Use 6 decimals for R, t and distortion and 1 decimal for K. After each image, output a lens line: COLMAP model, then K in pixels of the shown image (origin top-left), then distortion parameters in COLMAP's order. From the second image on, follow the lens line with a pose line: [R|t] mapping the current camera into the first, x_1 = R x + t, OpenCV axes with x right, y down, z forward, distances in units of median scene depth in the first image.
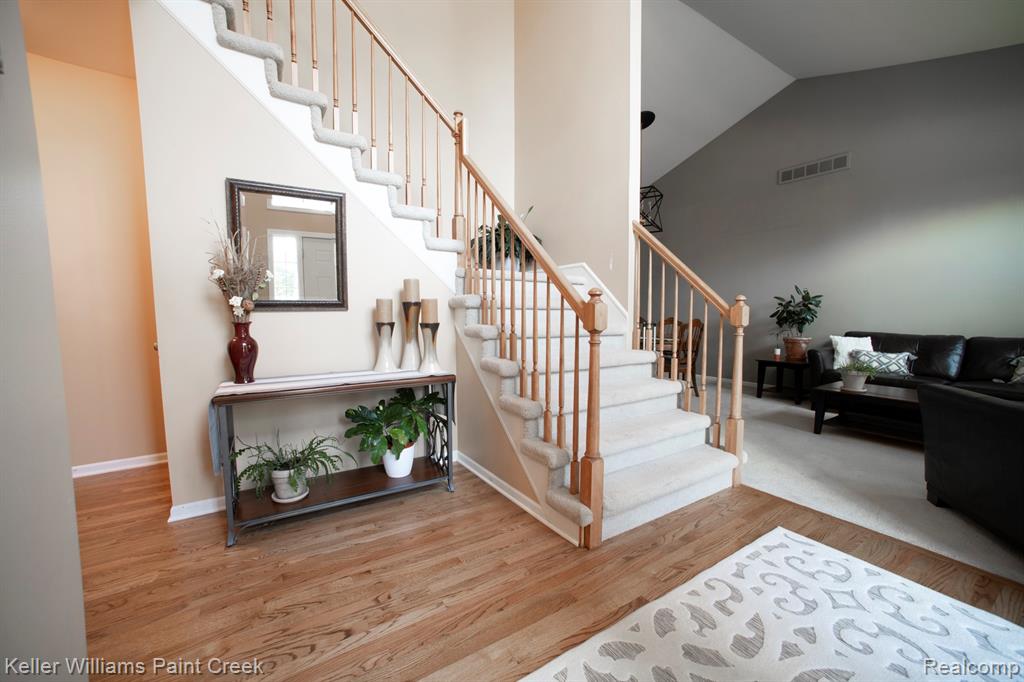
lens RADIAL K [[421.0, 0, 518.0], [0, 421.0, 340.0], [0, 0, 1]] dist [-0.003878, 0.005519]
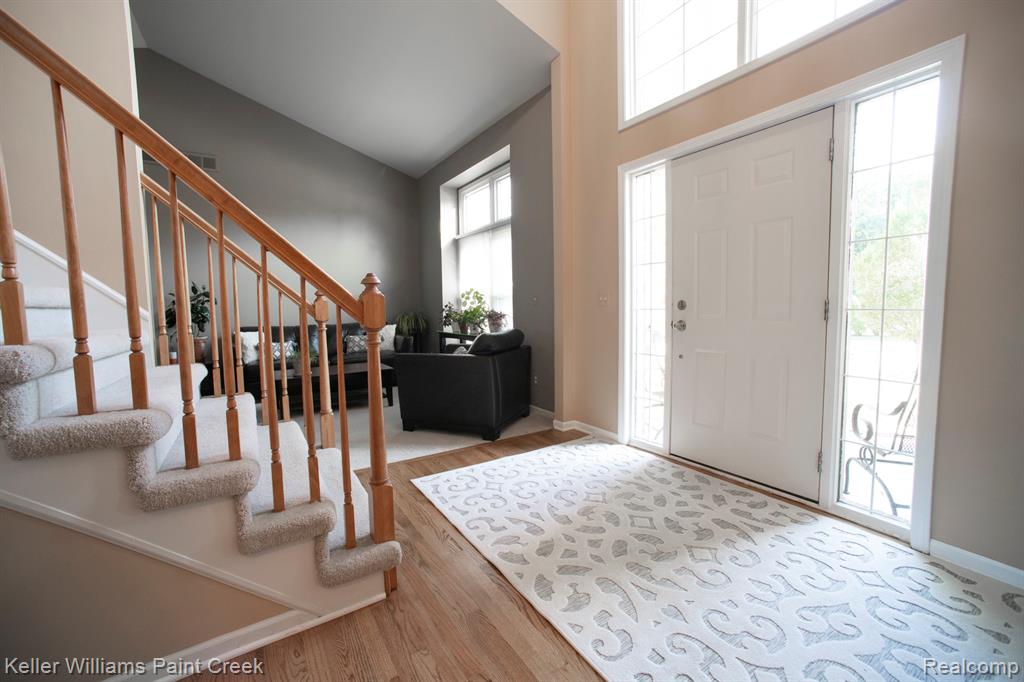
lens RADIAL K [[421.0, 0, 515.9], [0, 421.0, 337.6], [0, 0, 1]] dist [-0.003878, 0.005519]
pose [[0.003643, -0.080332, 0.996761, -0.572068], [0.087198, 0.992997, 0.079710, -0.038542], [-0.996184, 0.086625, 0.010622, 0.657866]]
